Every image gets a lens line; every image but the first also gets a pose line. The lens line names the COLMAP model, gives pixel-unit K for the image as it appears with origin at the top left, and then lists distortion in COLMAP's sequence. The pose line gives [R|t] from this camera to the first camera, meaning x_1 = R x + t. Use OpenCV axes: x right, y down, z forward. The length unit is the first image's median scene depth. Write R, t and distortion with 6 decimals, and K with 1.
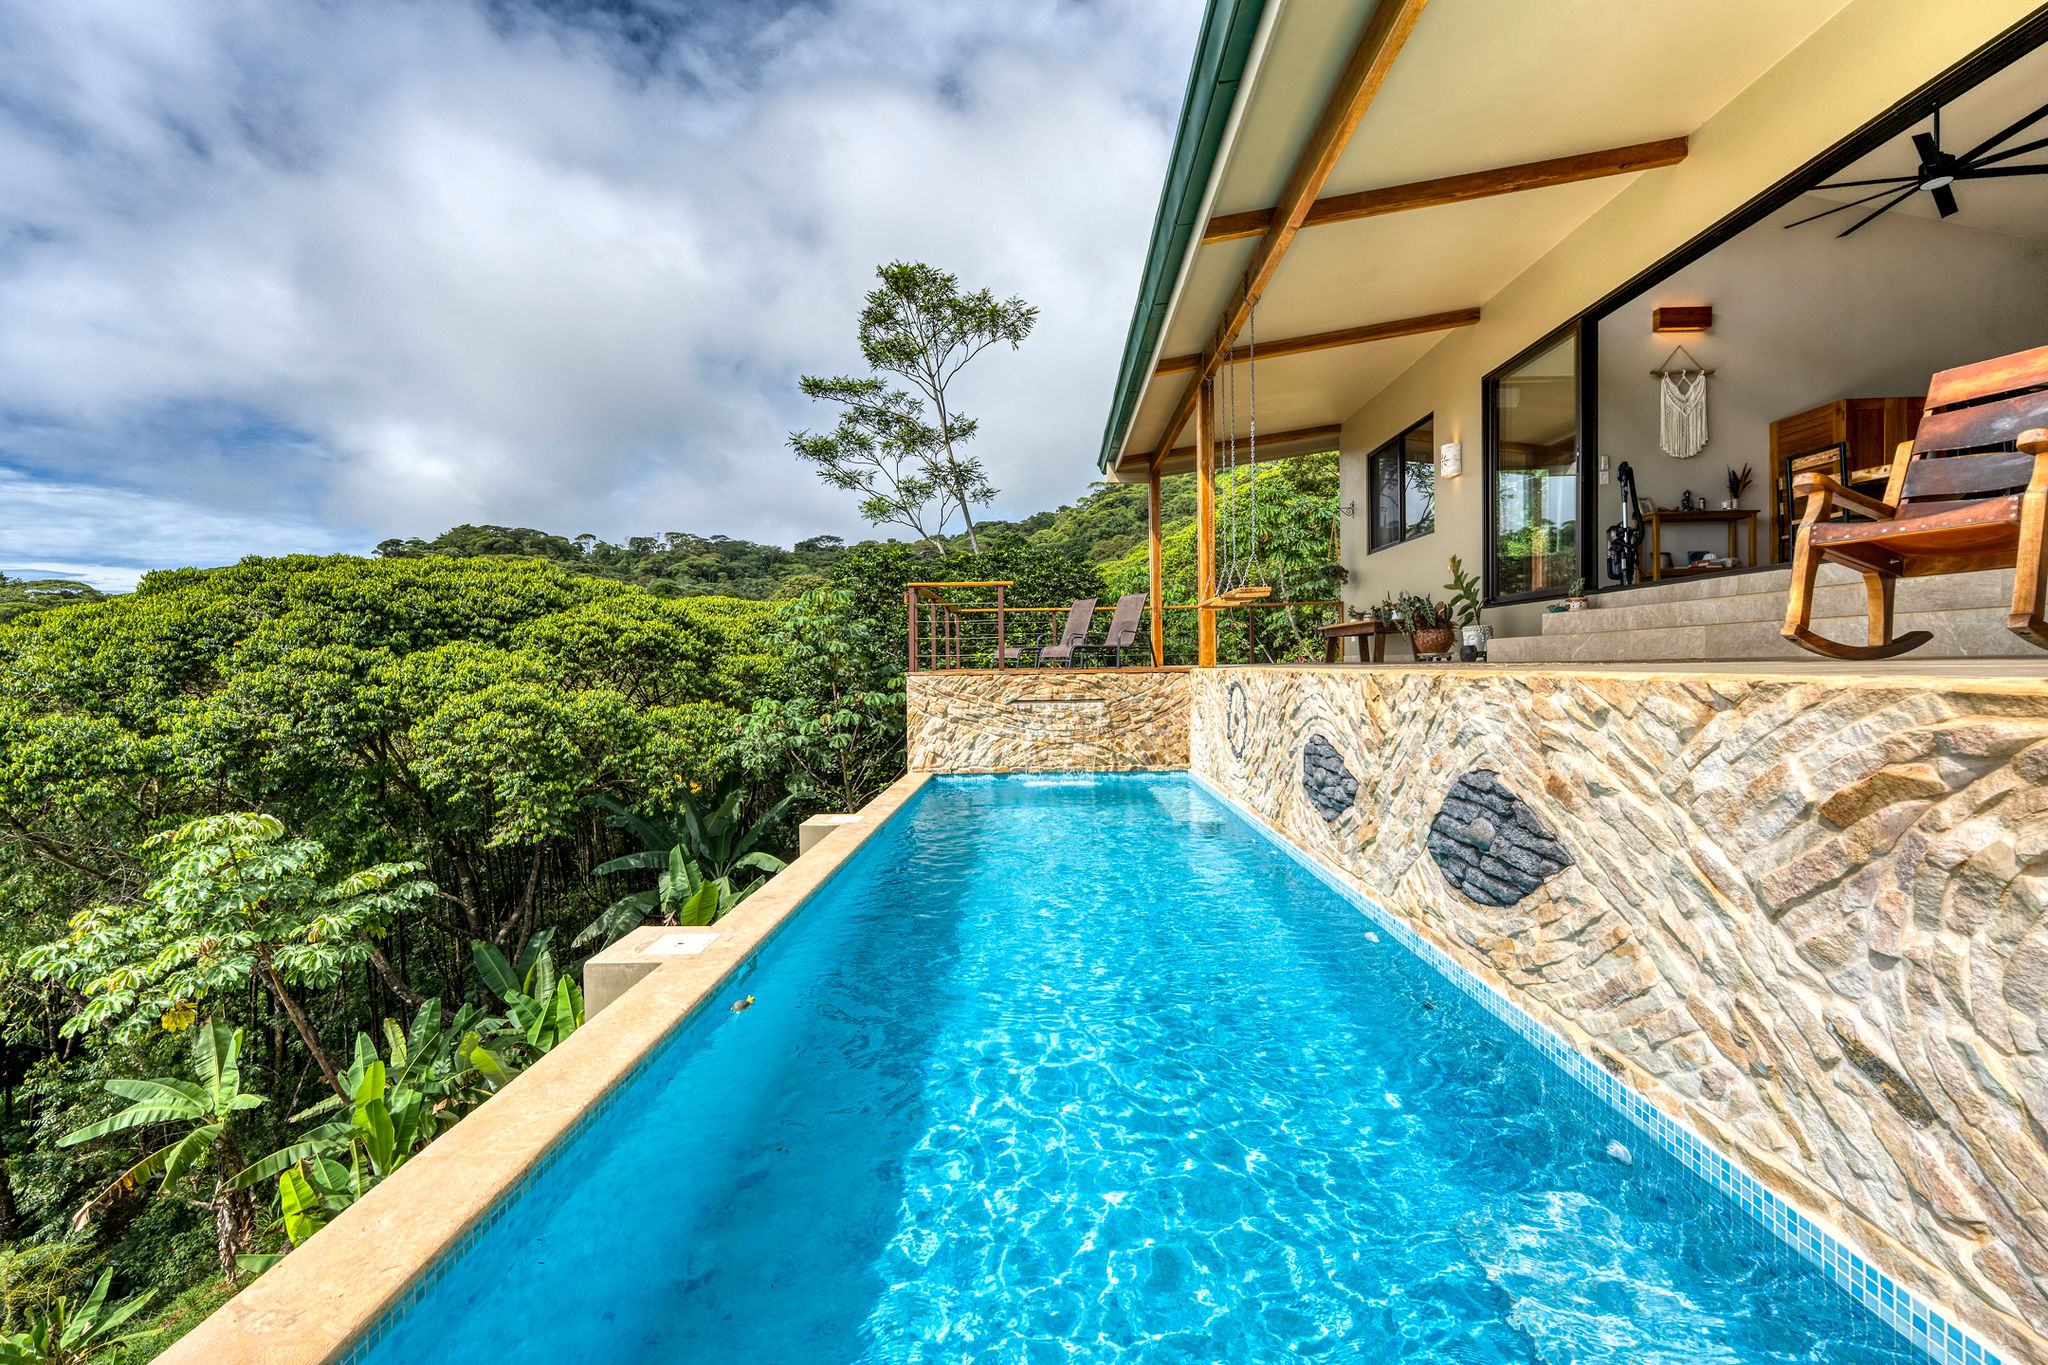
lens RADIAL K [[859.9, 0, 1006.5], [0, 859.9, 681.7], [0, 0, 1]] dist [-0.001269, 0.000380]
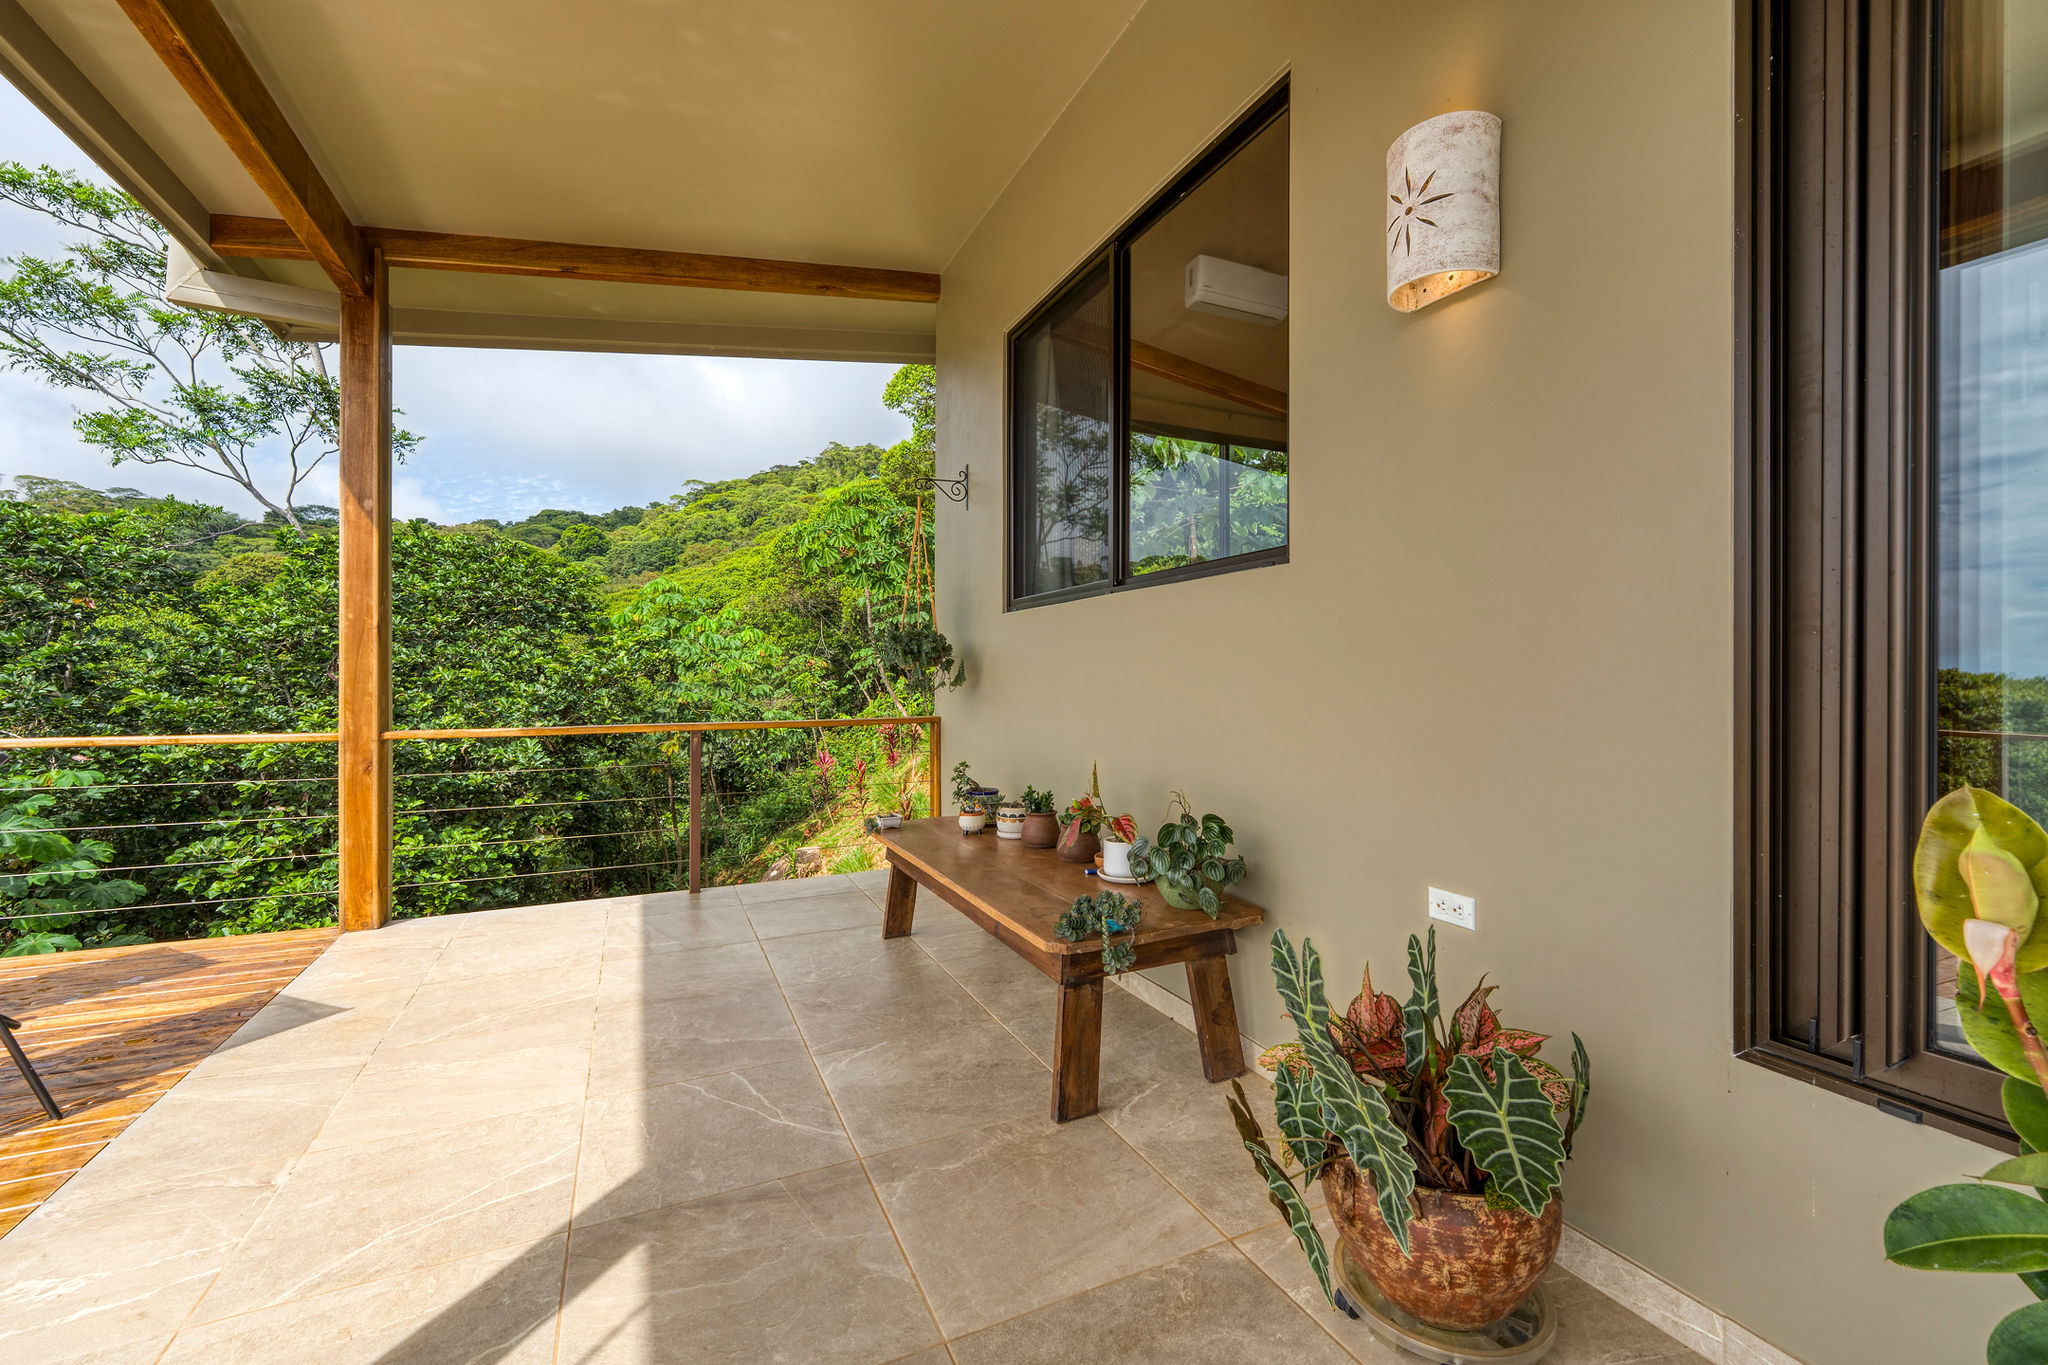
lens RADIAL K [[859.9, 0, 1006.5], [0, 859.9, 681.7], [0, 0, 1]] dist [-0.001269, 0.000380]
pose [[0.903197, 0.020715, 0.428726, 0.162695], [-0.014020, 0.999726, -0.018768, -0.067138], [-0.428997, 0.010941, 0.903240, 0.408885]]
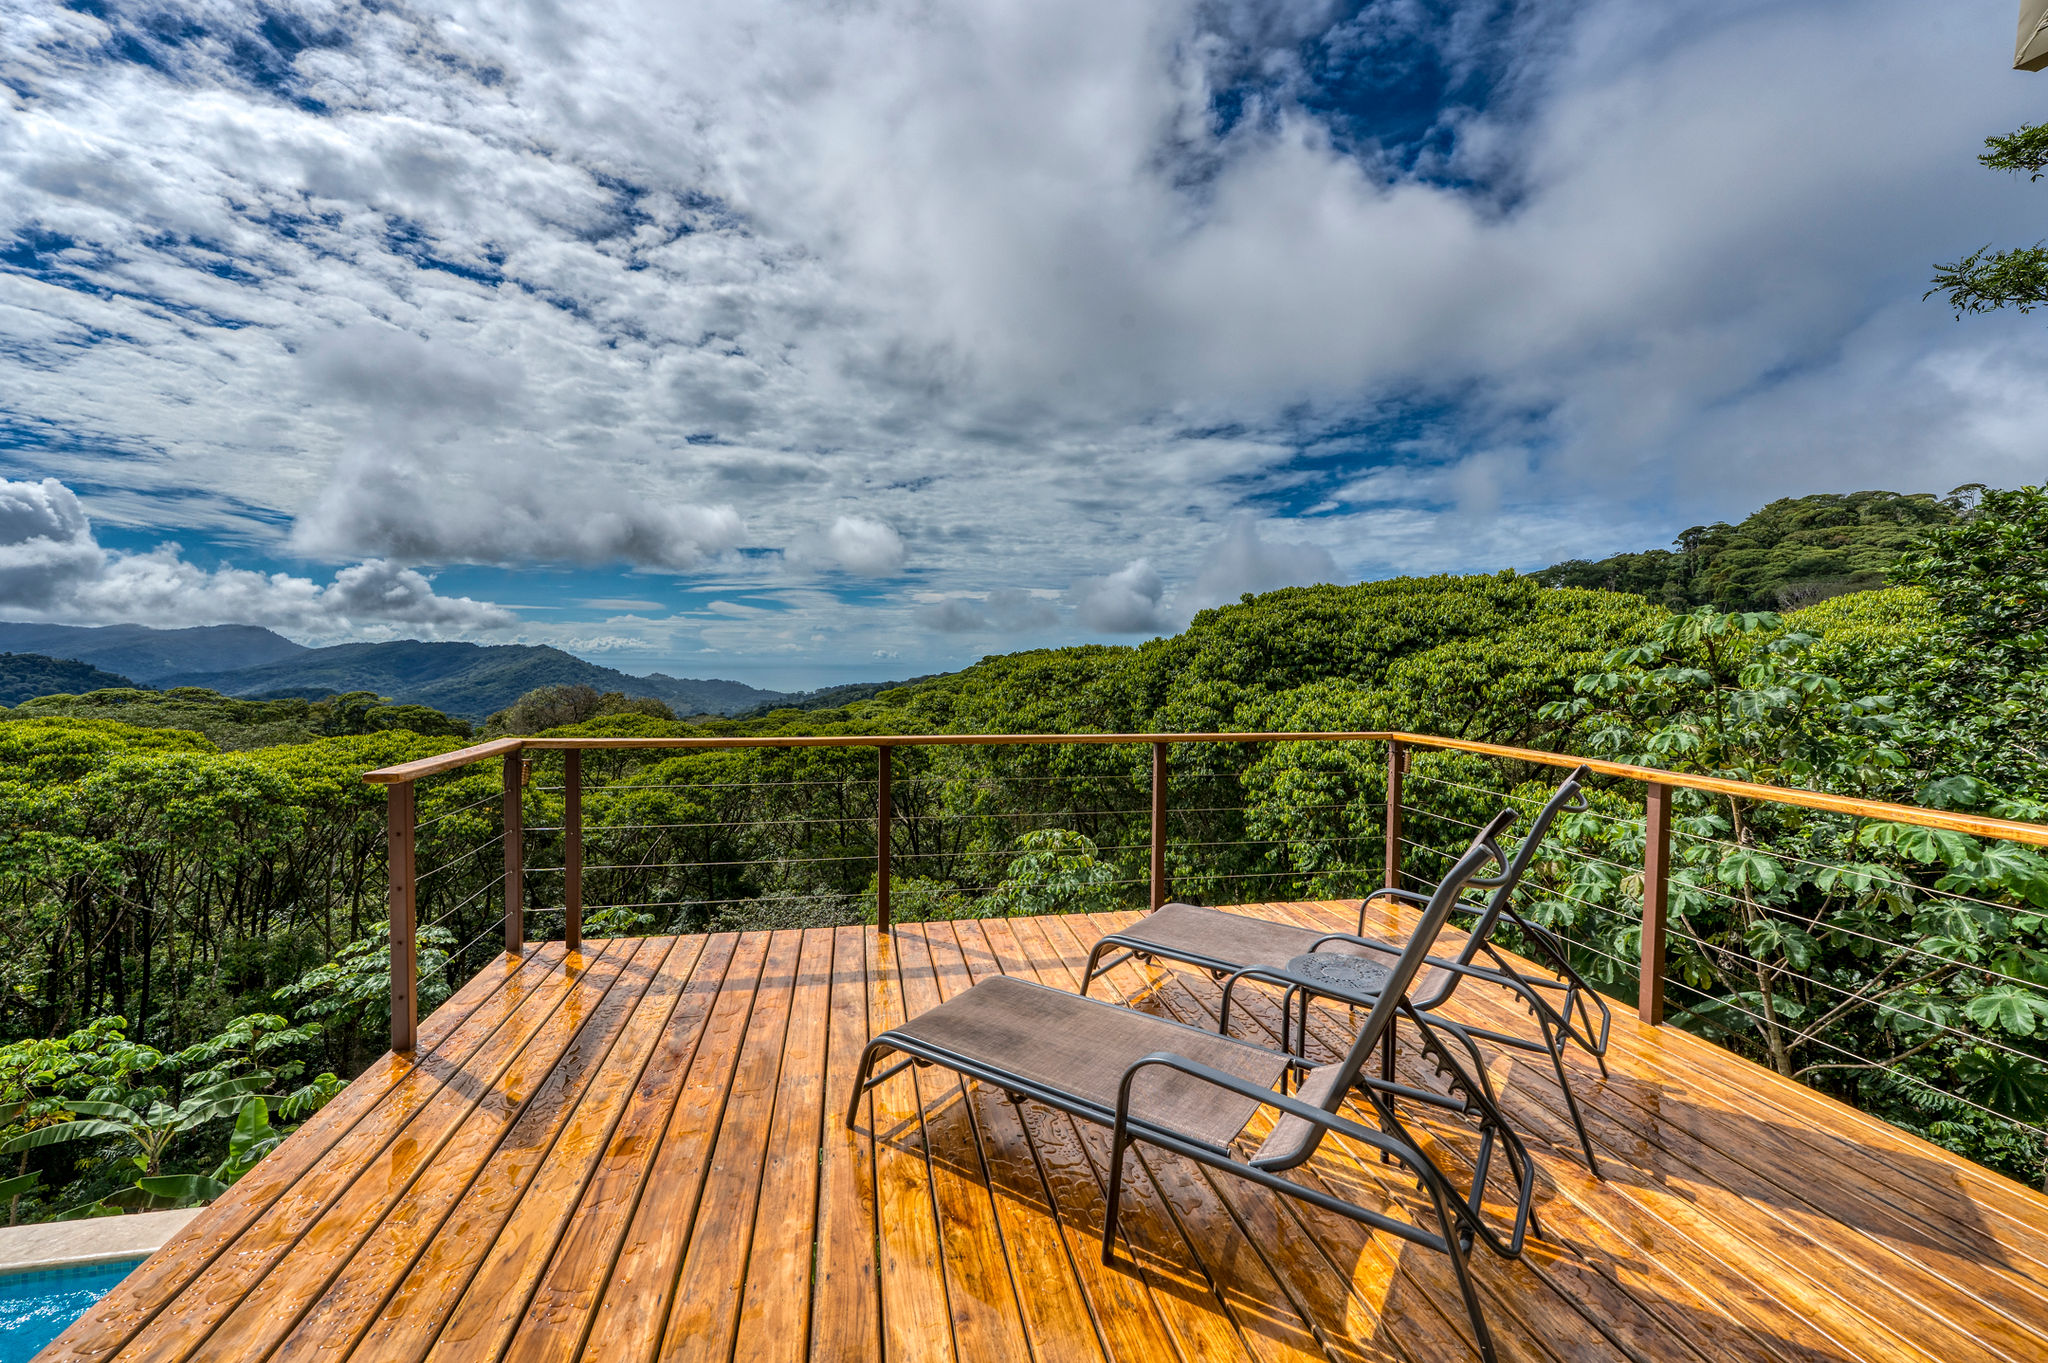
lens RADIAL K [[835.7, 0, 1029.2], [0, 835.7, 691.0], [0, 0, 1]] dist [-0.007552, -0.000240]
pose [[0.241311, 0.055676, -0.968849, 0.146818], [-0.028967, 0.998321, 0.050155, -0.075717], [0.970015, 0.015962, 0.242519, 0.528568]]
